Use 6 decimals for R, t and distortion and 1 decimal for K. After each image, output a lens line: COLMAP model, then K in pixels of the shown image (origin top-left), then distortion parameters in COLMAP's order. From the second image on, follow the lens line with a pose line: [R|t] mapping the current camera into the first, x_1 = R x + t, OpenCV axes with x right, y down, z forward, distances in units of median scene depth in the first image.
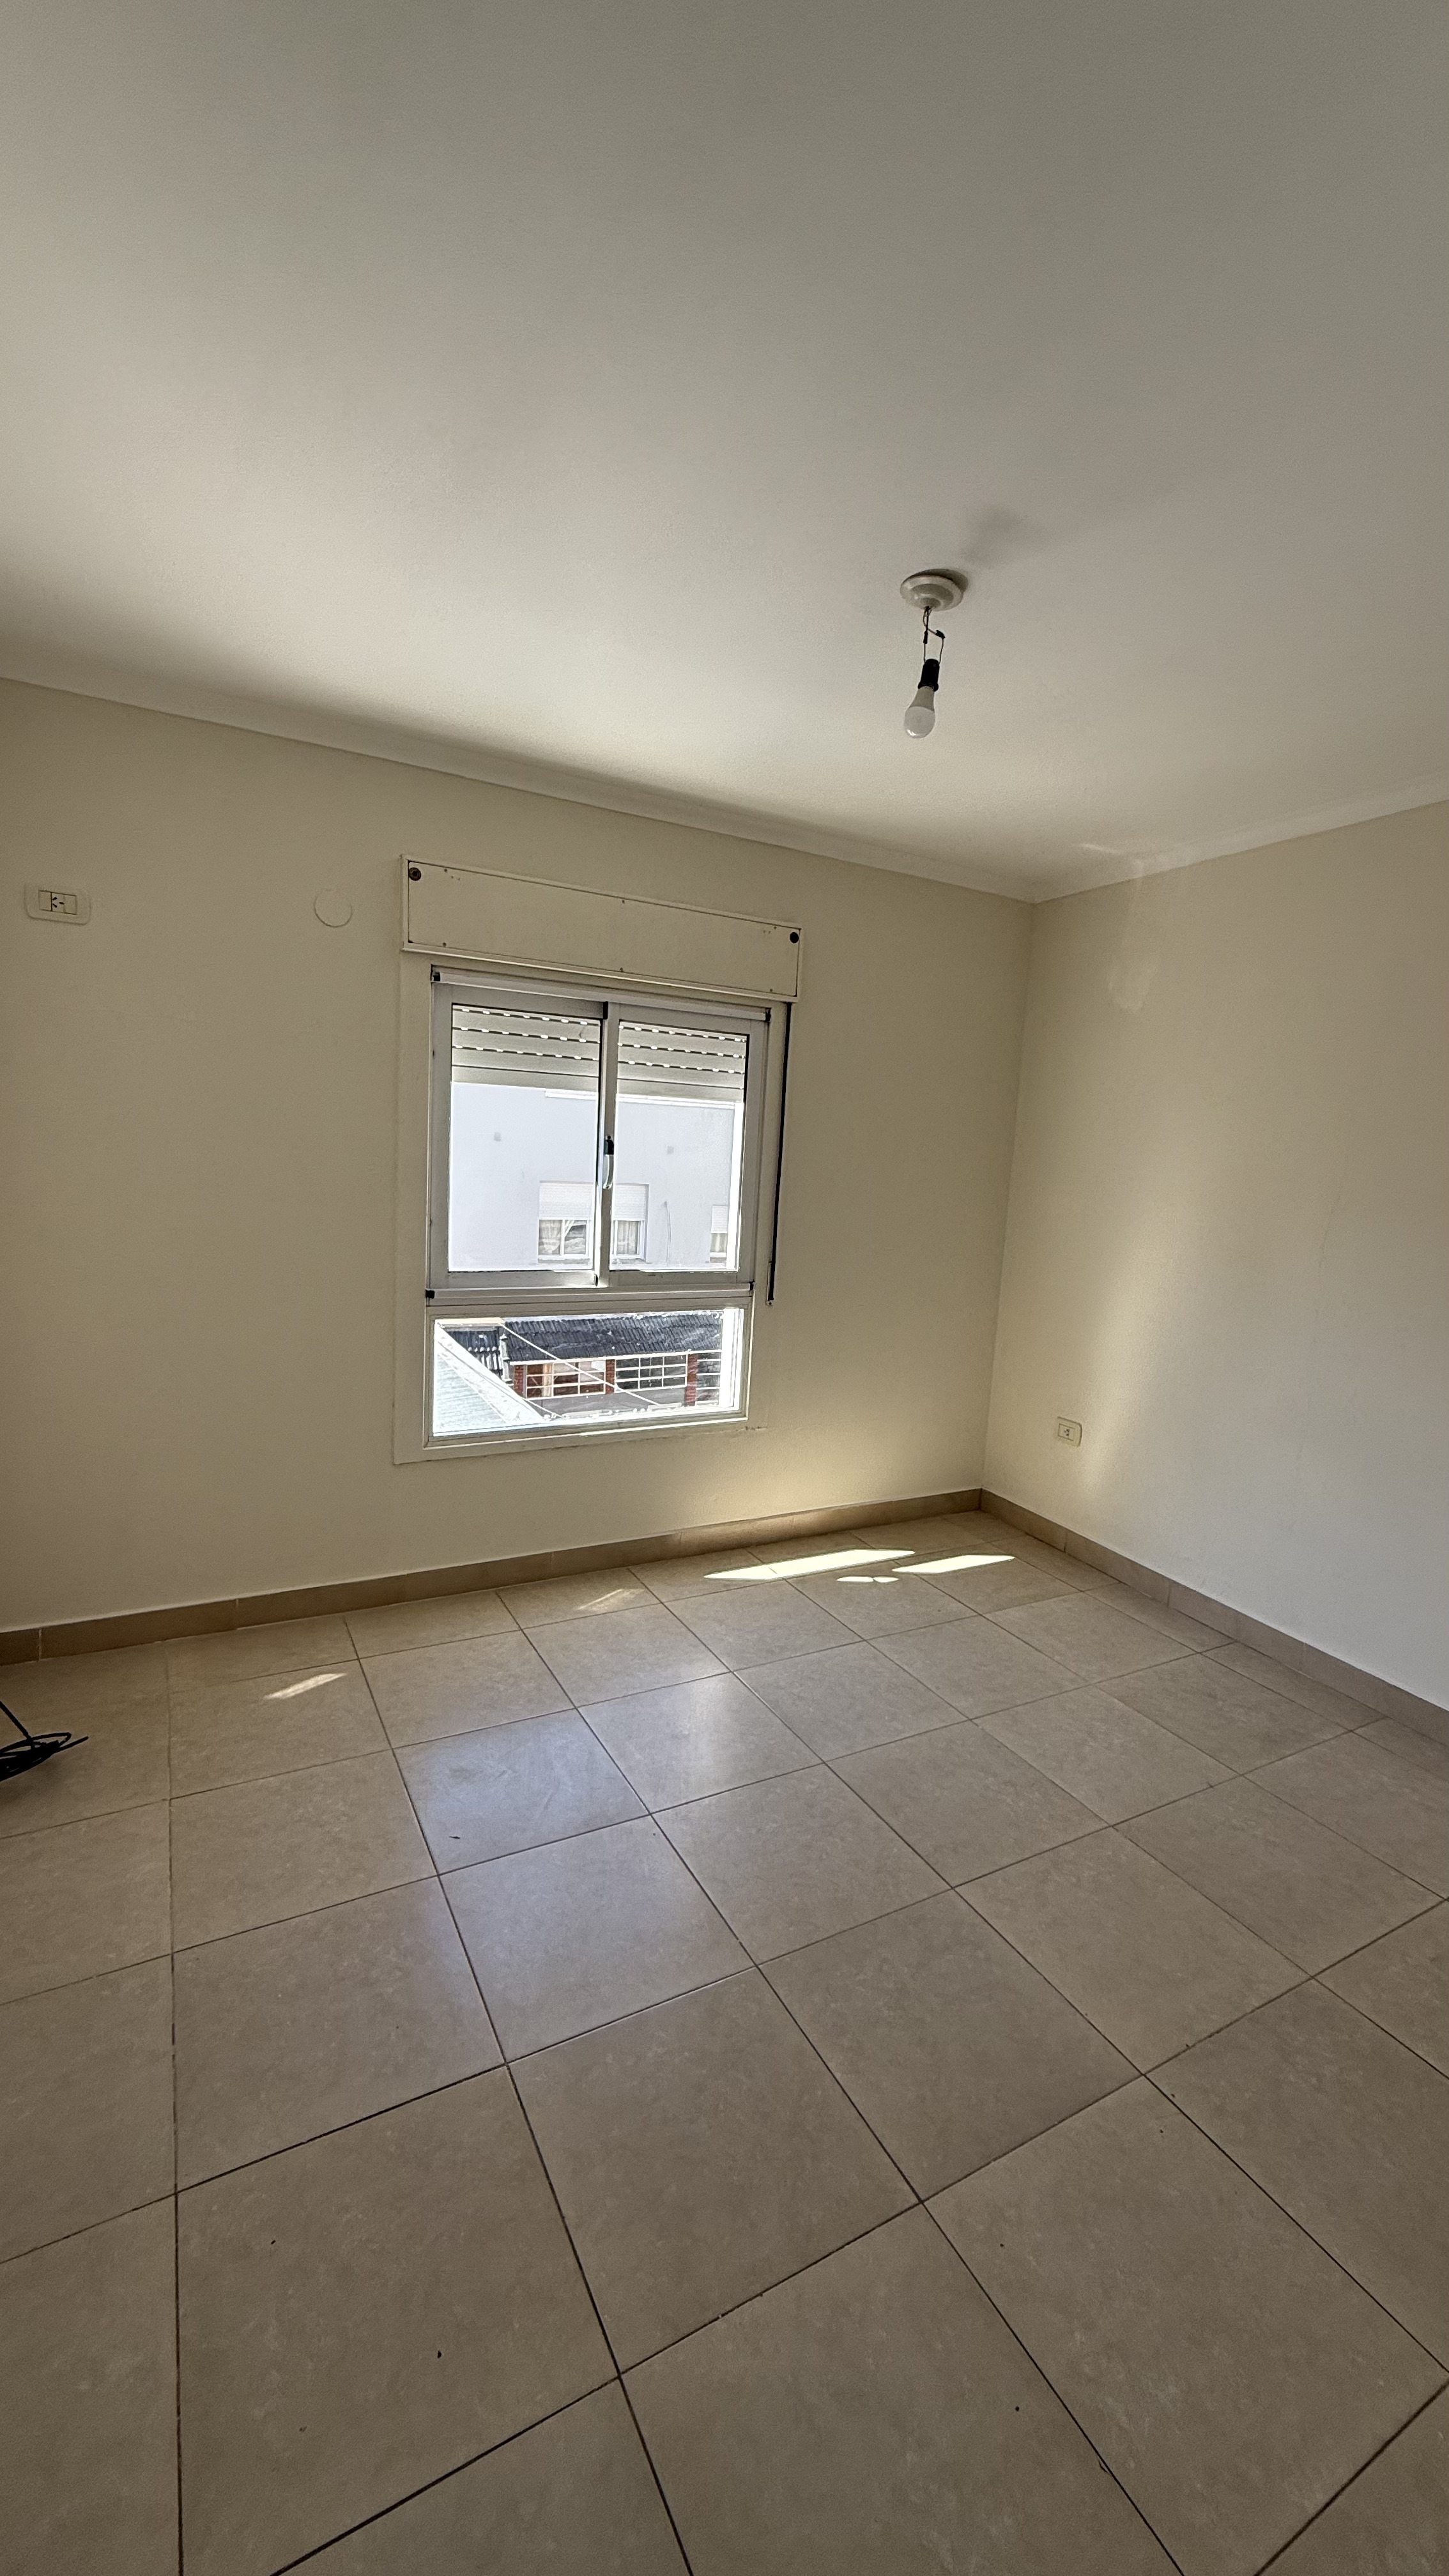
lens RADIAL K [[1014.4, 0, 723.3], [0, 1014.4, 1287.7], [0, 0, 1]] dist [-0.000898, -0.000236]
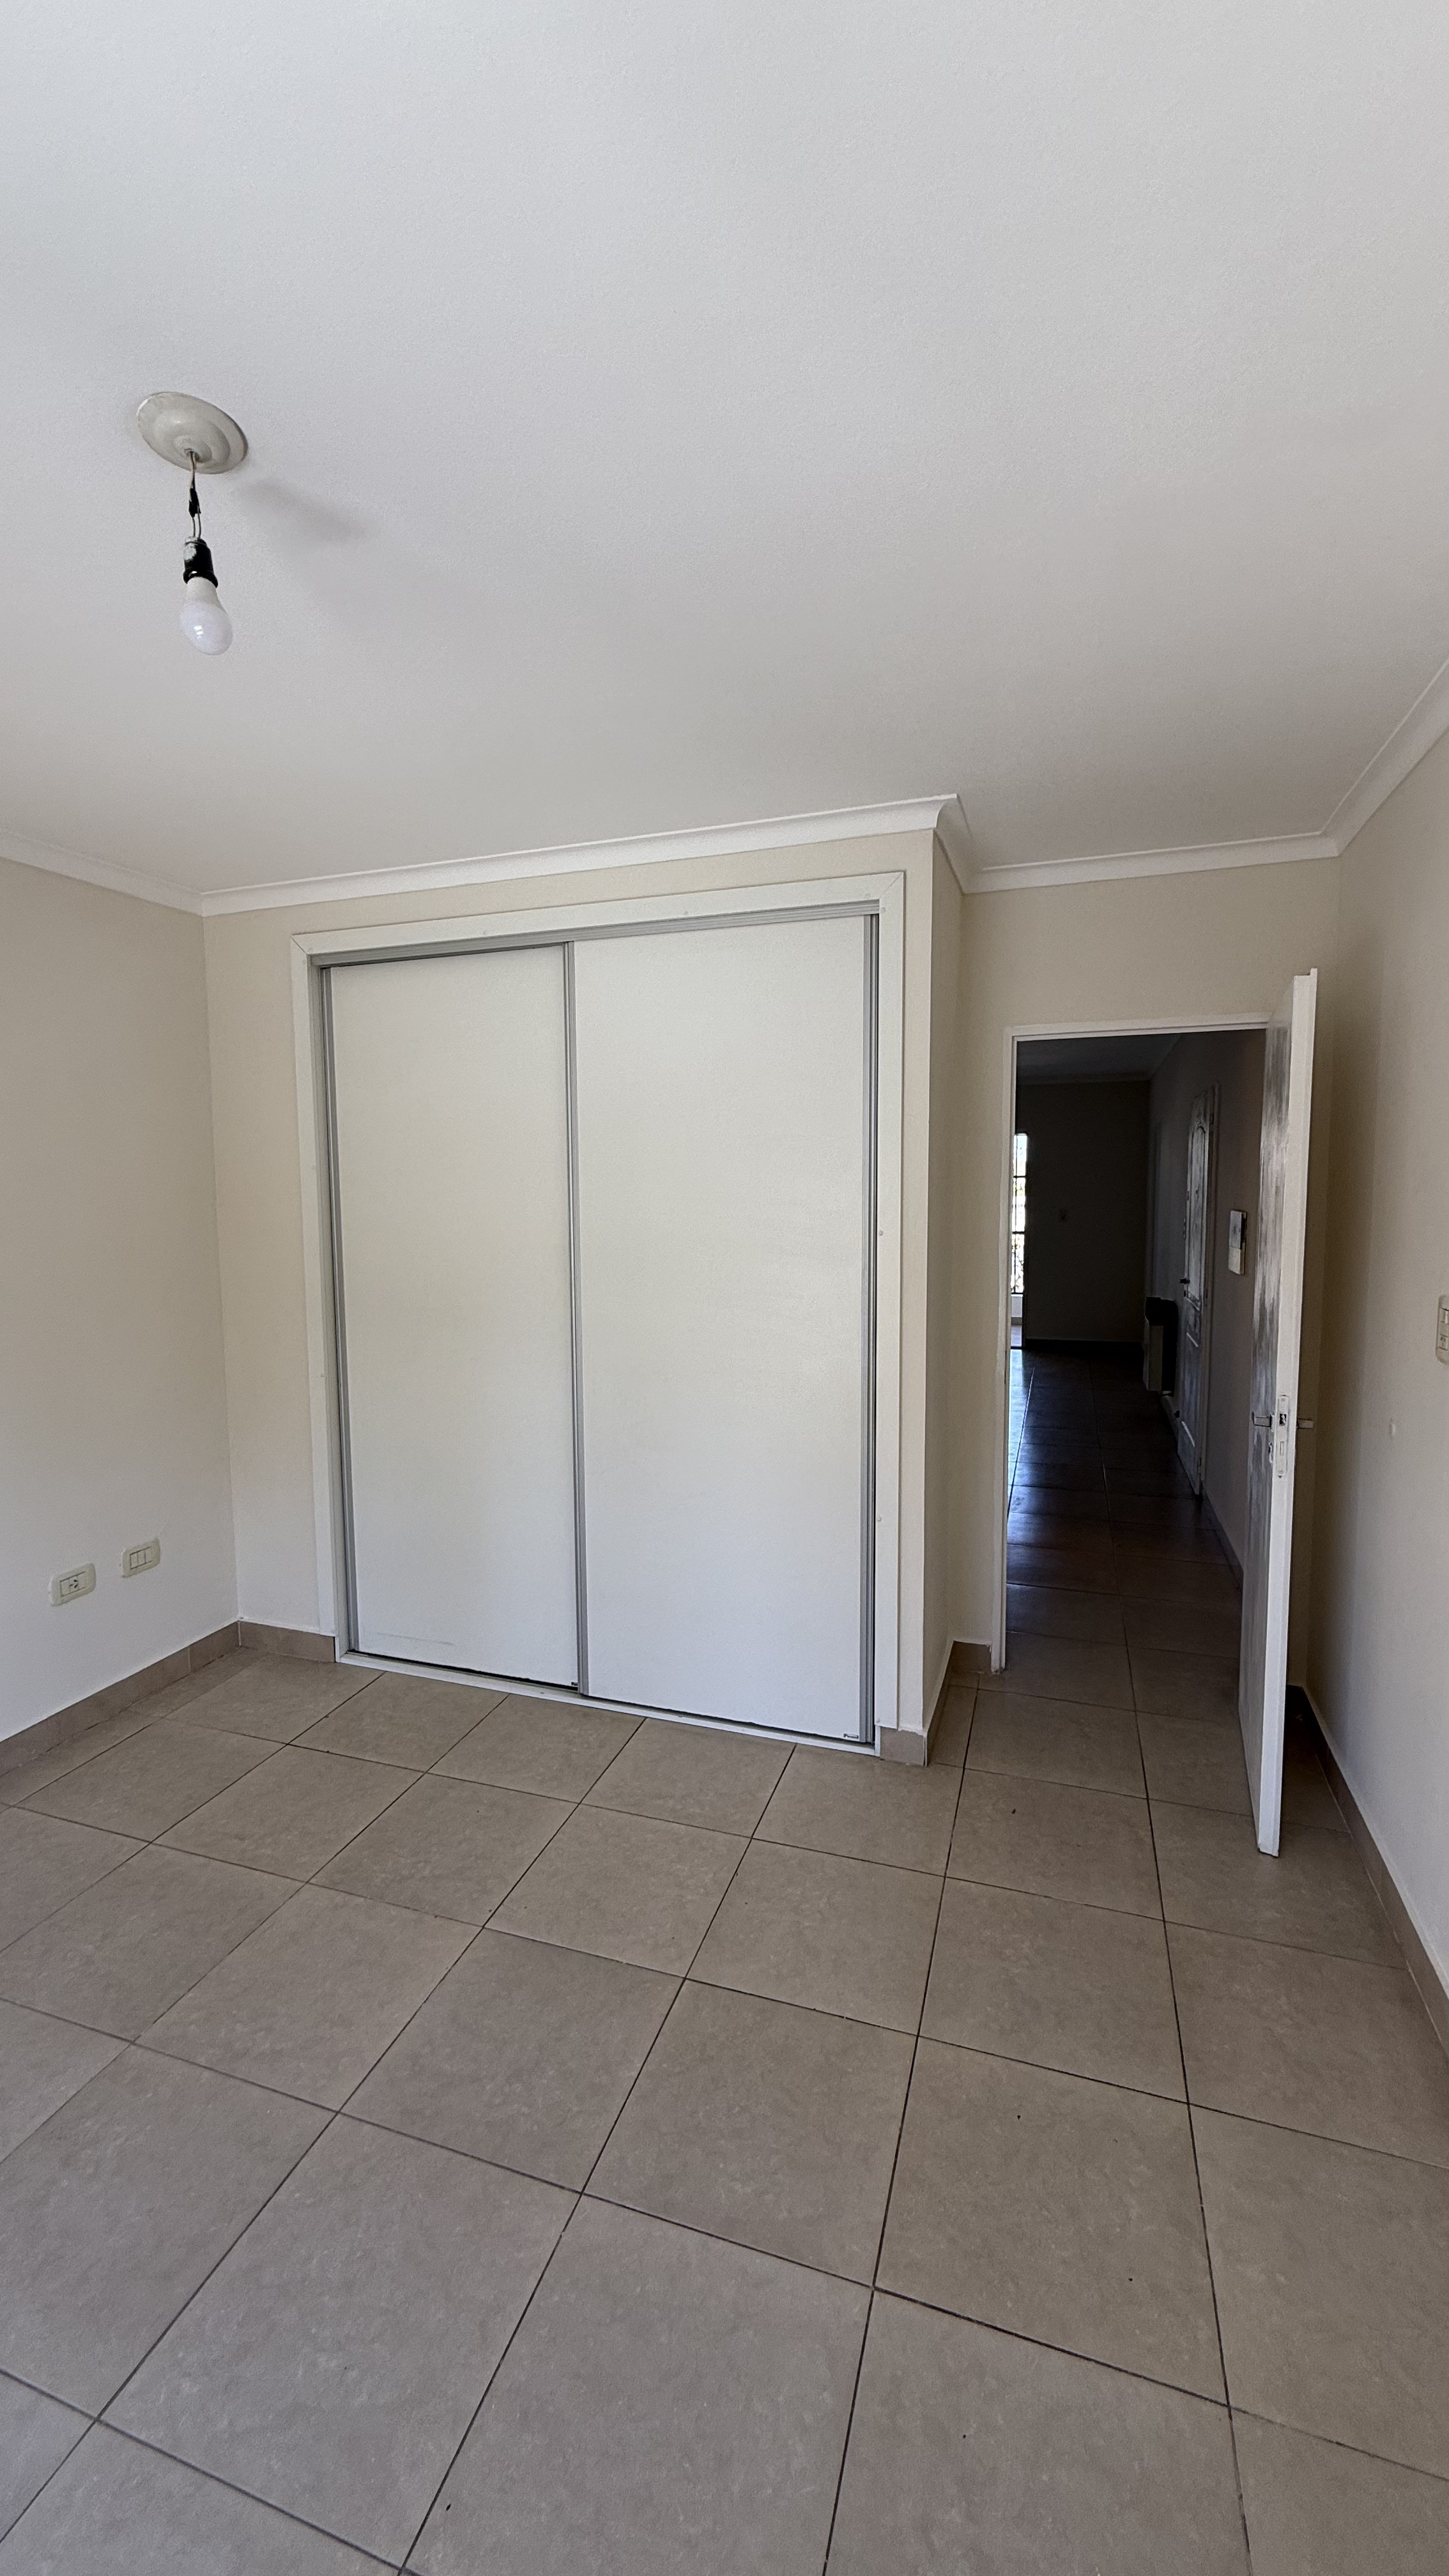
lens RADIAL K [[1014.4, 0, 725.2], [0, 1014.4, 1286.2], [0, 0, 1]] dist [-0.000898, -0.000236]
pose [[-0.682269, -0.116361, 0.721782, -0.632377], [0.071797, 0.971817, 0.224537, -0.294638], [-0.727567, 0.205016, -0.654686, 1.418306]]
